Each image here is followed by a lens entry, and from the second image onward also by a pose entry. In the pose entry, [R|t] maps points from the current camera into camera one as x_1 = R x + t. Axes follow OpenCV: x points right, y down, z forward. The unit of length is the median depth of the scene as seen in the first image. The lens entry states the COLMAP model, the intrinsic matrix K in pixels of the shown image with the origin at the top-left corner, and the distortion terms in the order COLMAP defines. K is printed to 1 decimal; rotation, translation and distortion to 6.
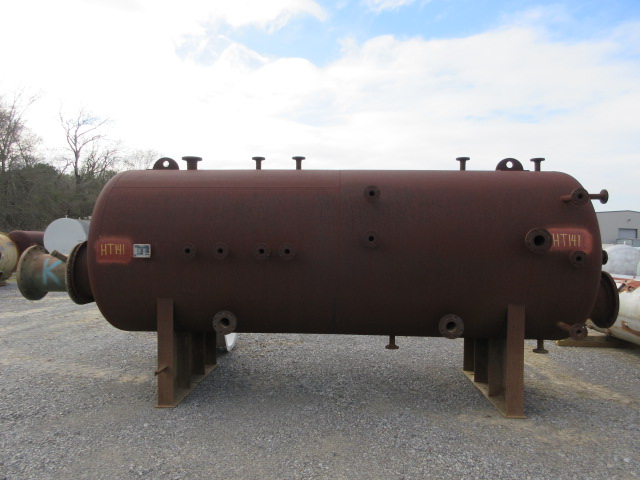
lens RADIAL K [[474.3, 0, 325.2], [0, 474.3, 237.9], [0, 0, 1]] dist [0.026401, -0.000875]
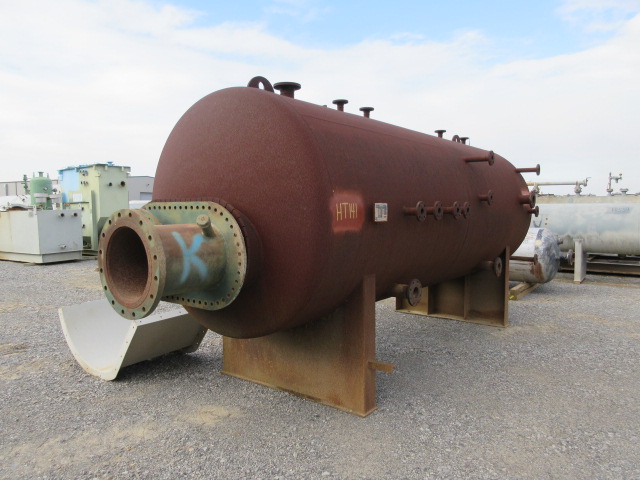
lens RADIAL K [[474.3, 0, 325.5], [0, 474.3, 243.3], [0, 0, 1]] dist [0.026401, -0.000875]
pose [[0.570835, -0.071946, 0.817906, -1.011632], [-0.001430, 0.996065, 0.088616, 0.010209], [-0.821063, -0.051754, 0.568486, 0.642094]]
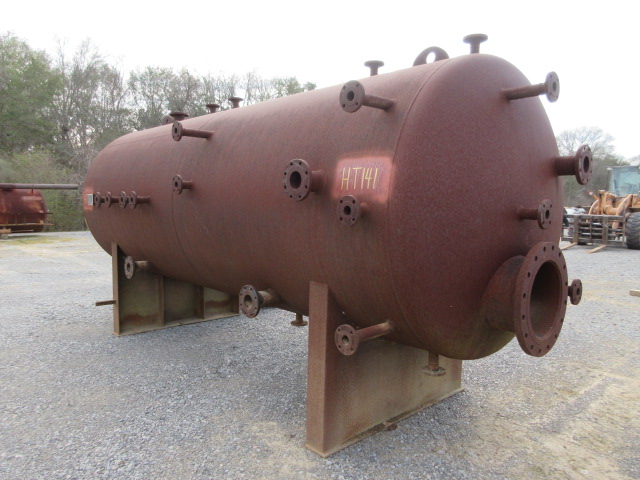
lens RADIAL K [[474.3, 0, 322.0], [0, 474.3, 239.7], [0, 0, 1]] dist [0.026401, -0.000875]
pose [[0.716790, 0.055832, -0.695051, 0.837504], [-0.003191, 0.997041, 0.076800, 0.032758], [0.697282, -0.052832, 0.714847, 0.542542]]
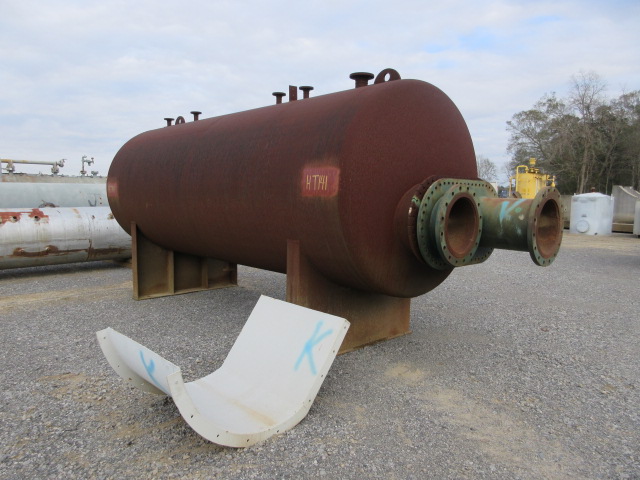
lens RADIAL K [[474.3, 0, 323.1], [0, 474.3, 241.3], [0, 0, 1]] dist [0.026401, -0.000875]
pose [[-0.683999, -0.084379, 0.724587, -0.987424], [-0.017473, 0.994898, 0.099363, 0.041069], [-0.729274, 0.055303, -0.681983, 1.495510]]
